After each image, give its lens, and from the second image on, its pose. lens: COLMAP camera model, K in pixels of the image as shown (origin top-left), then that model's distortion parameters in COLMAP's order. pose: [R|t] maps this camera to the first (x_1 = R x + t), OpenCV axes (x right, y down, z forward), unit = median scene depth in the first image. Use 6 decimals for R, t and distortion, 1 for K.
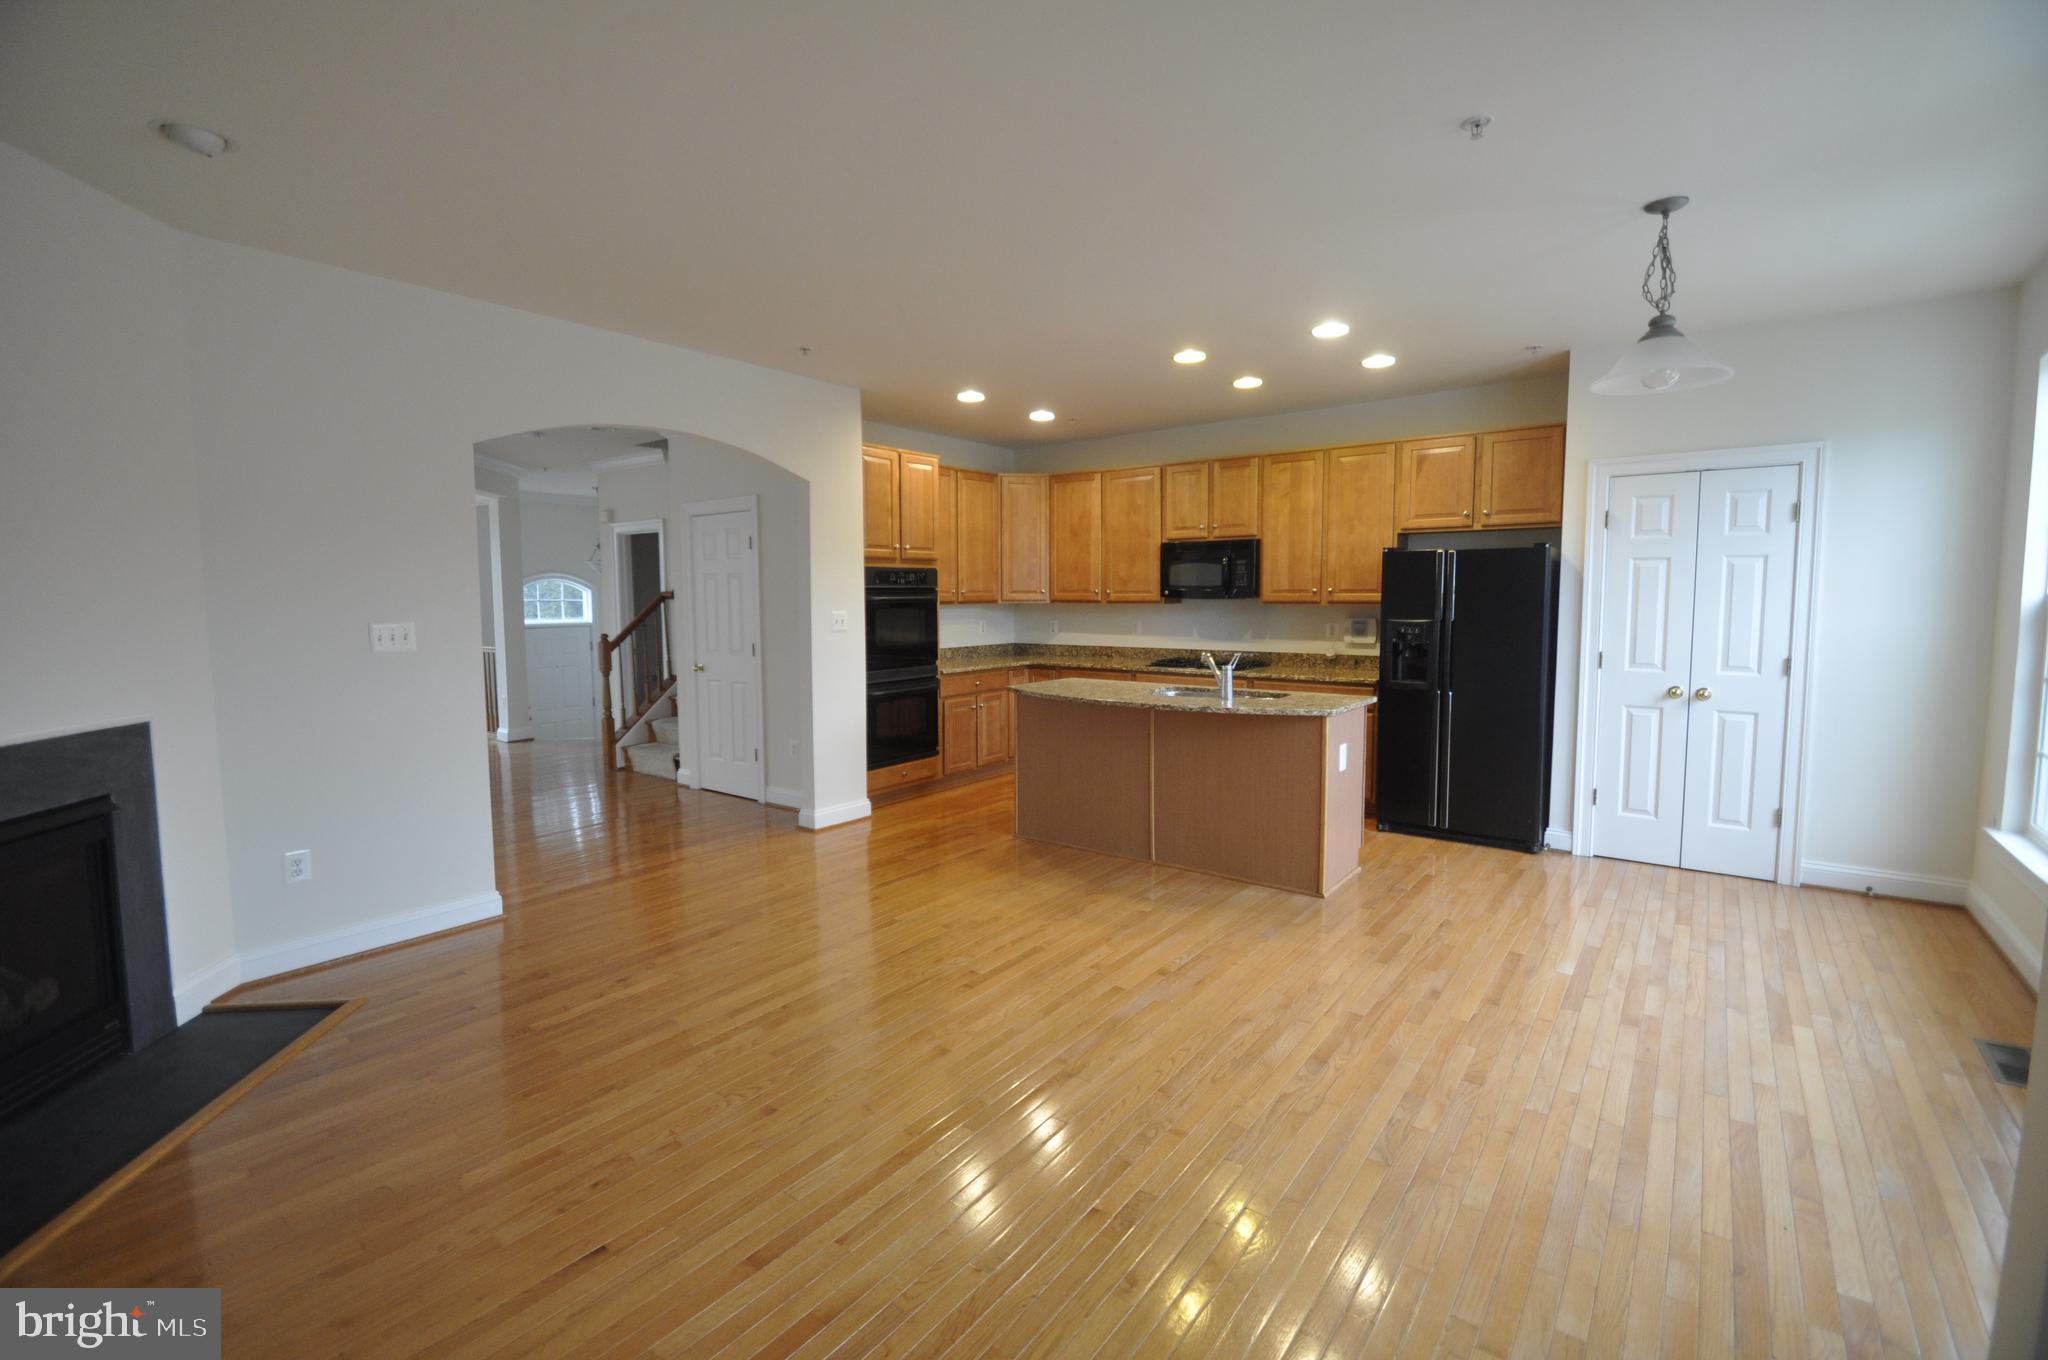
lens RADIAL K [[900.0, 0, 1012.4], [0, 900.0, 660.5], [0, 0, 1]] dist [0.024616, -0.025078]
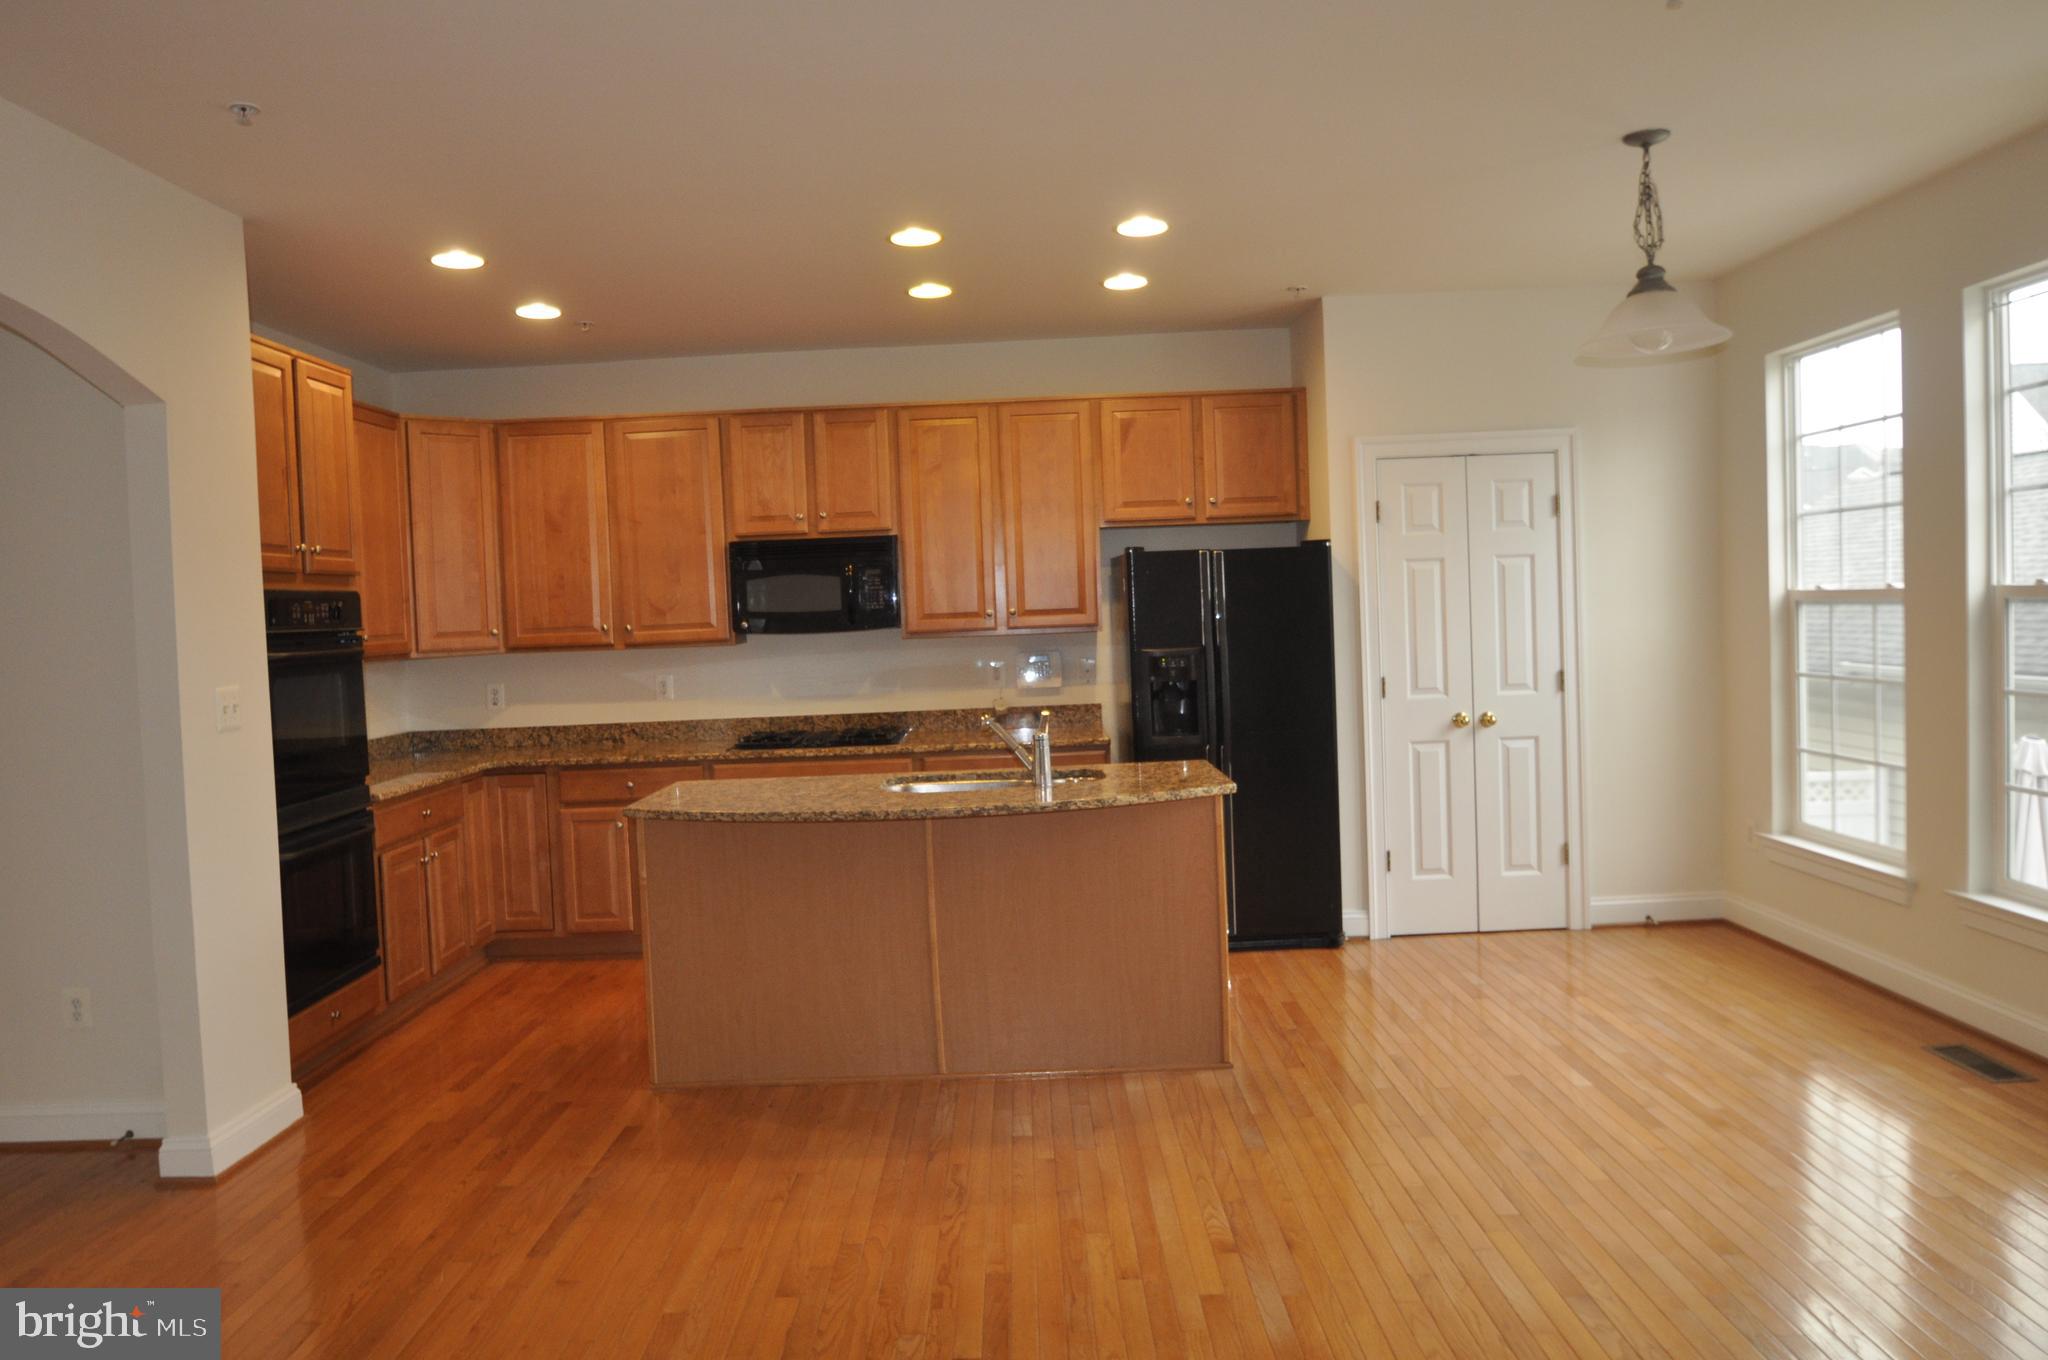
lens RADIAL K [[1374.0, 0, 1004.9], [0, 1374.0, 651.7], [0, 0, 1]] dist [-0.034372, 0.000608]
pose [[0.795551, -0.046451, 0.604103, -0.293981], [0.080792, 0.996286, -0.029788, -0.019931], [-0.600475, 0.072505, 0.796350, 0.209685]]
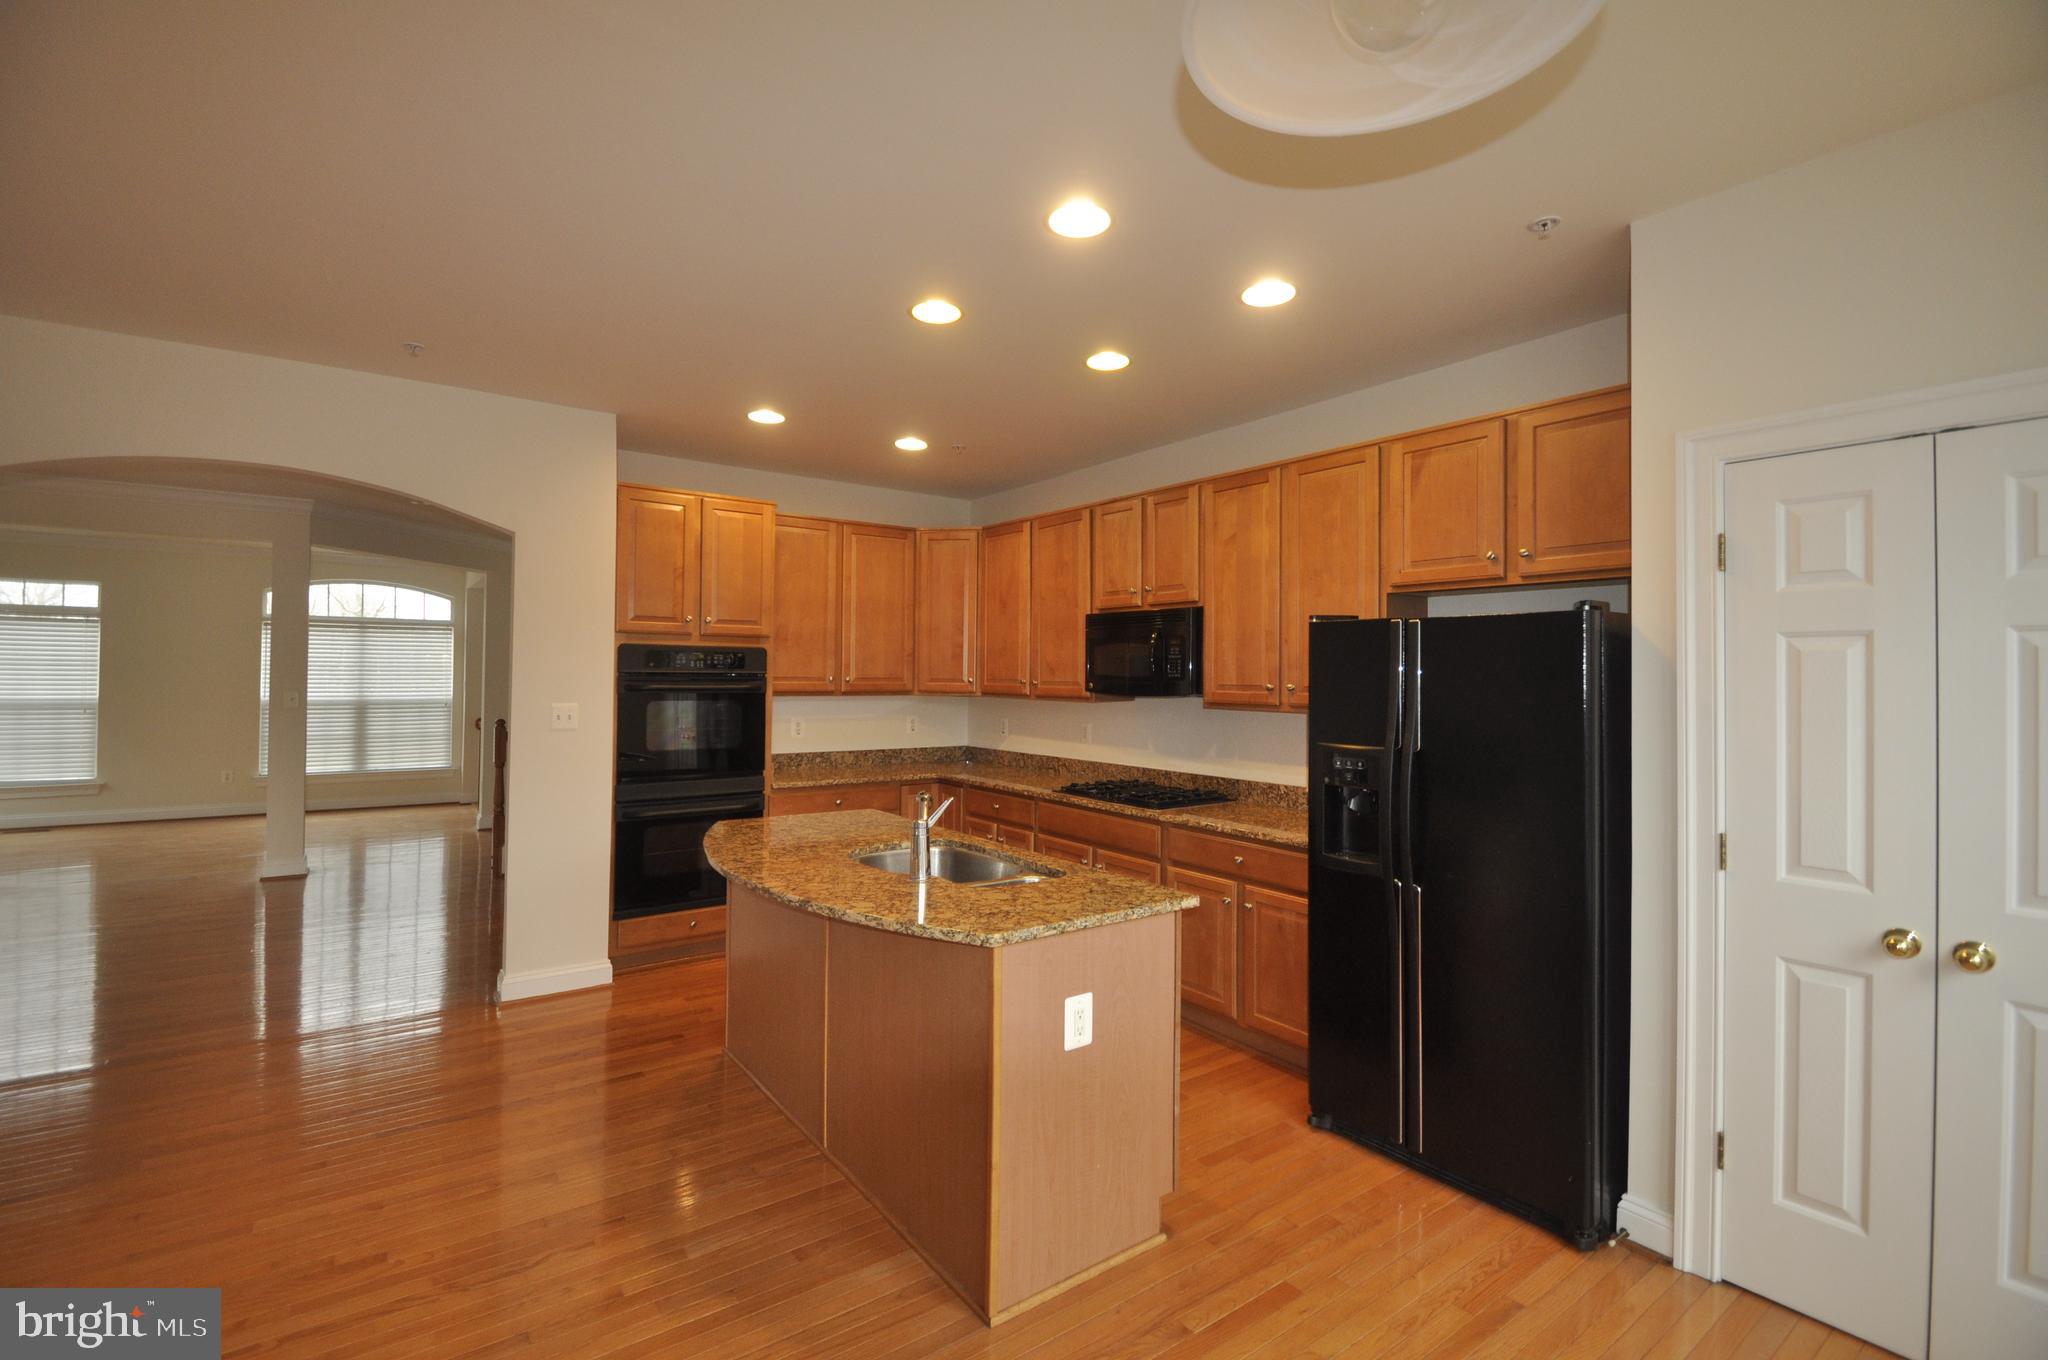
lens RADIAL K [[900.0, 0, 1012.4], [0, 900.0, 660.5], [0, 0, 1]] dist [0.024616, -0.025078]
pose [[0.958268, 0.010048, -0.285695, 0.376645], [-0.036118, 0.995629, -0.086132, -0.039113], [0.283581, 0.092856, 0.954442, 0.387121]]
